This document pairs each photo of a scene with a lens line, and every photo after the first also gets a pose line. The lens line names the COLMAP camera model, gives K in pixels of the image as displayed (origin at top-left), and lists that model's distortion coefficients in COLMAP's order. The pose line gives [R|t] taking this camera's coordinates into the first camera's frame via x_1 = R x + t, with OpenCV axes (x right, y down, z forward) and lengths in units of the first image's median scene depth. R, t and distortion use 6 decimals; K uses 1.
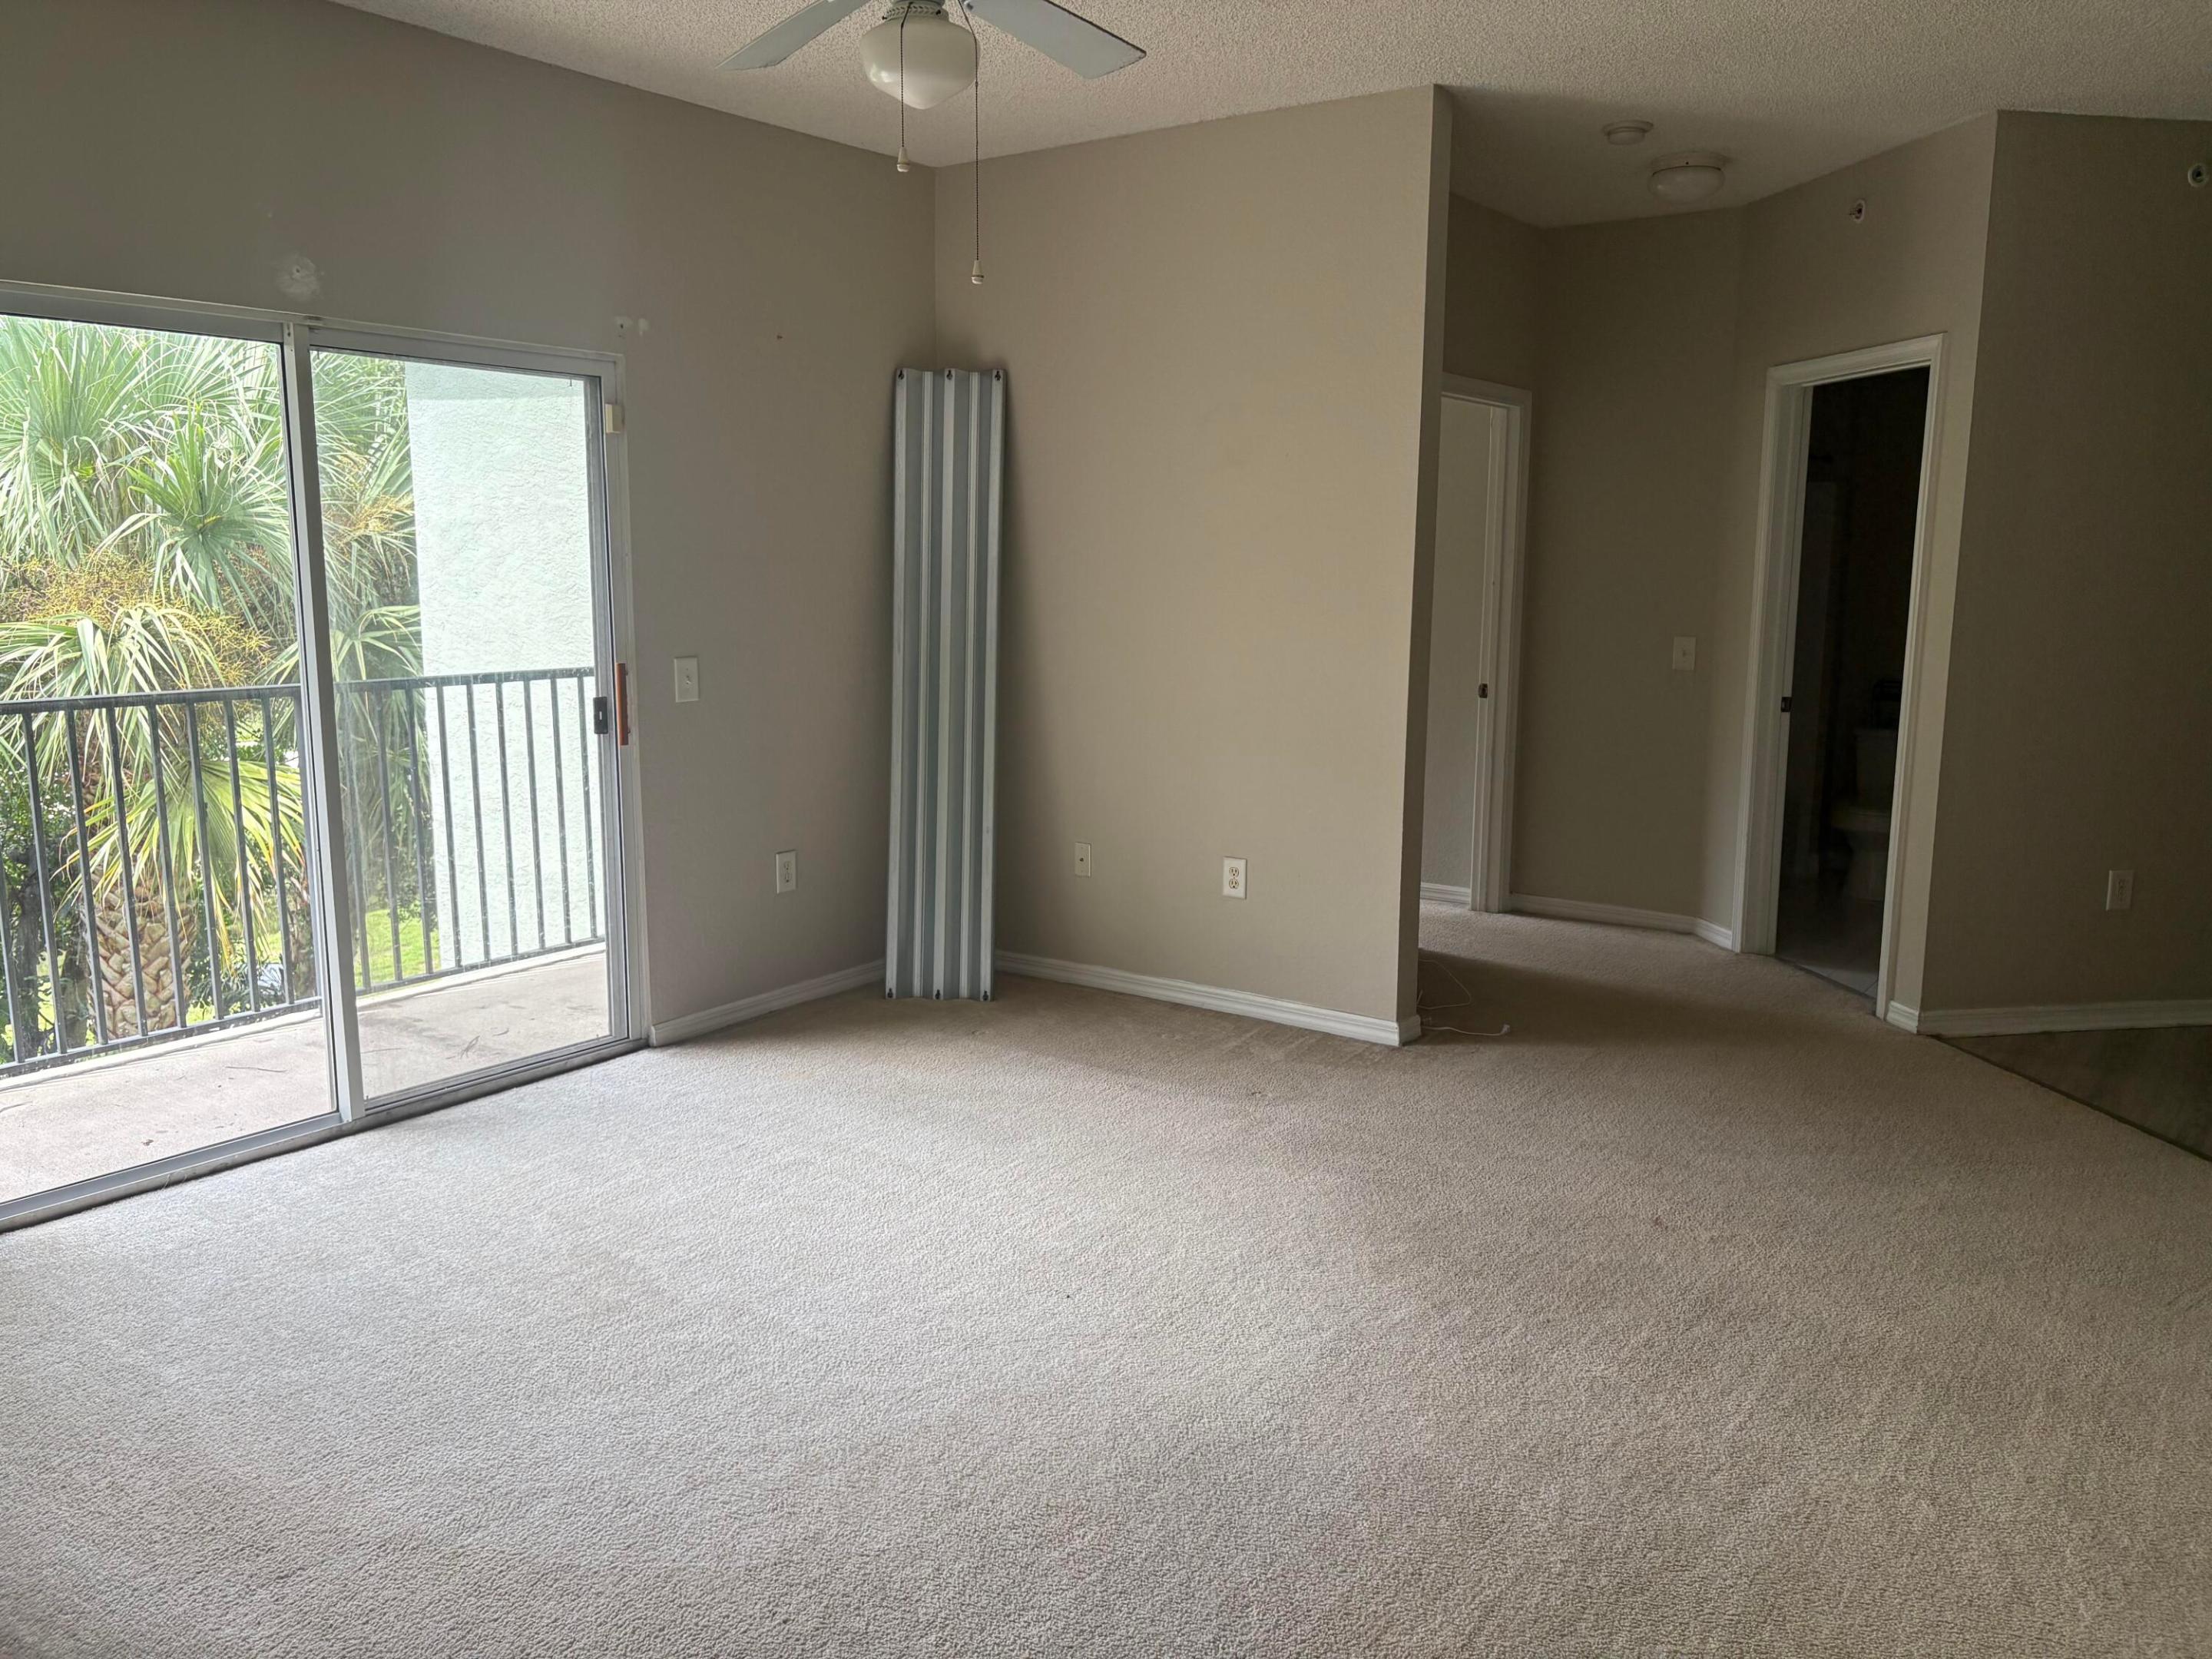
lens RADIAL K [[1684.3, 0, 1106.0], [0, 1684.3, 829.5], [0, 0, 1]] dist [0.000161, 0.000198]
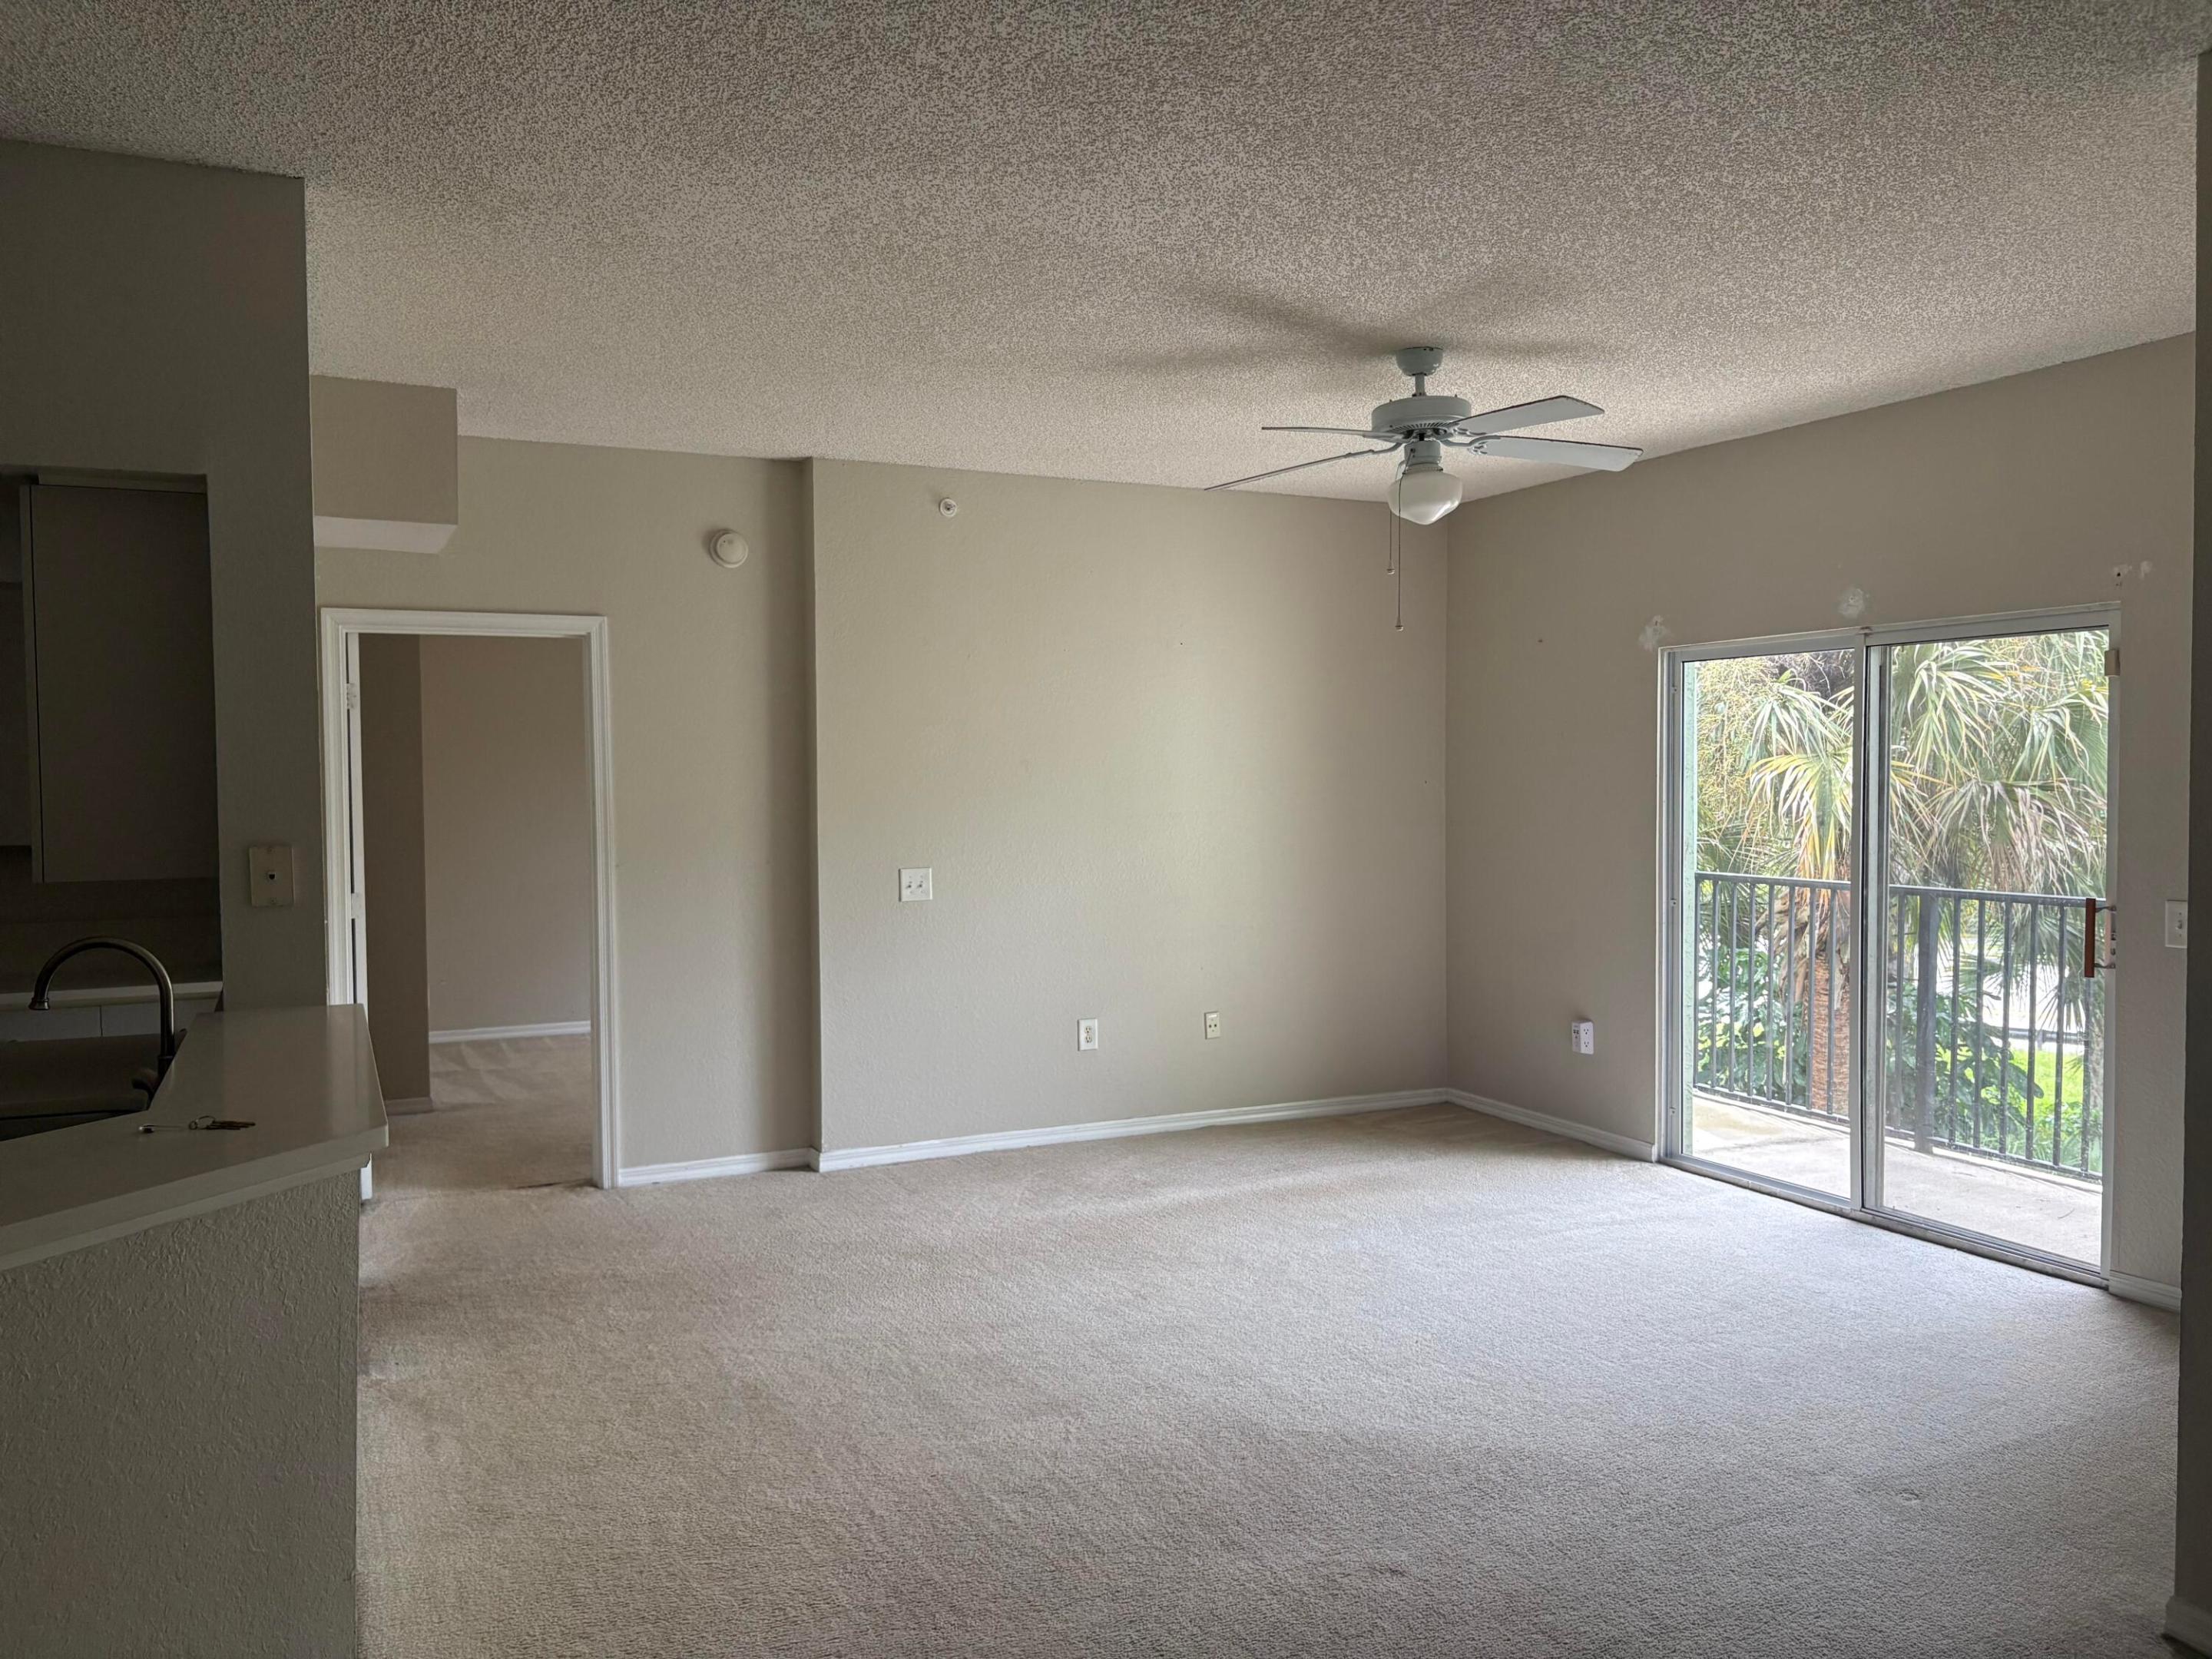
lens RADIAL K [[1684.3, 0, 1106.0], [0, 1684.3, 829.5], [0, 0, 1]] dist [0.000161, 0.000198]
pose [[-0.487927, 0.029303, -0.872392, 0.947911], [-0.133961, 0.985083, 0.108012, -0.179509], [0.862544, 0.169569, -0.476723, 1.017130]]
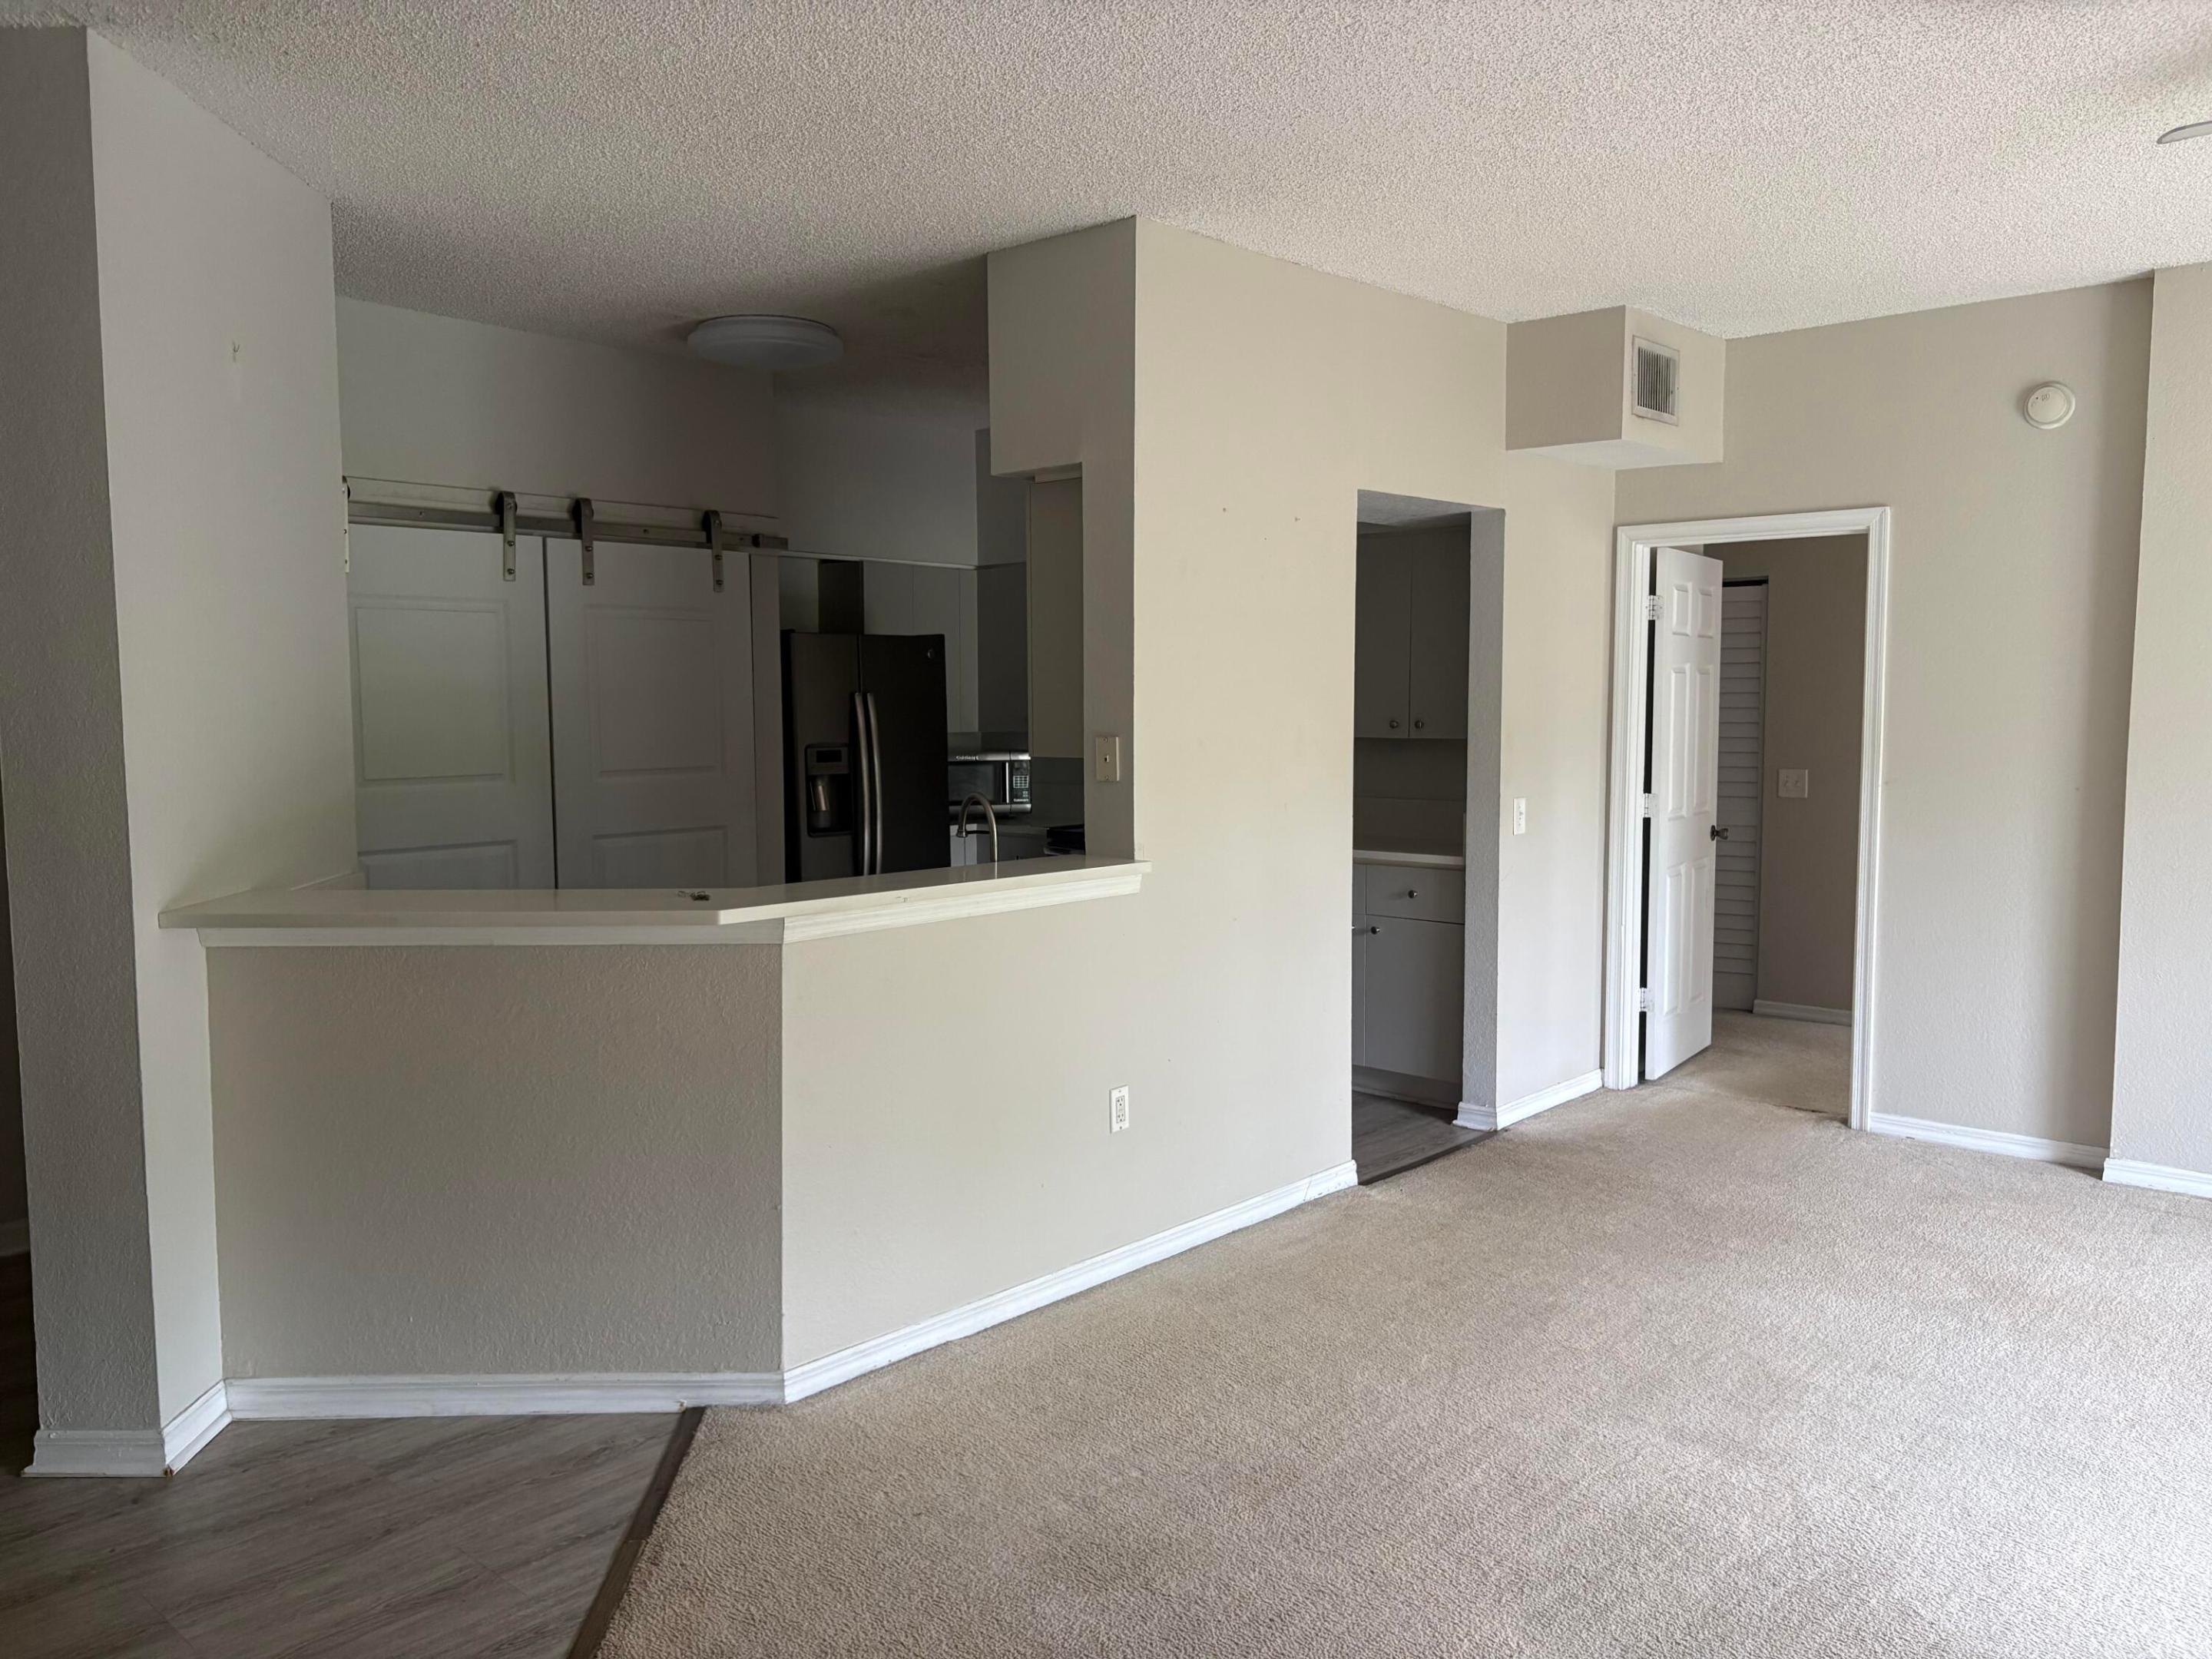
lens RADIAL K [[1692.6, 0, 1106.0], [0, 1692.6, 829.5], [0, 0, 1]] dist [0.046936, -0.001991]
pose [[-0.993607, -0.010950, 0.112359, 0.365988], [0.016592, 0.970312, 0.241286, -0.231080], [-0.111665, 0.241608, -0.963928, 1.323332]]
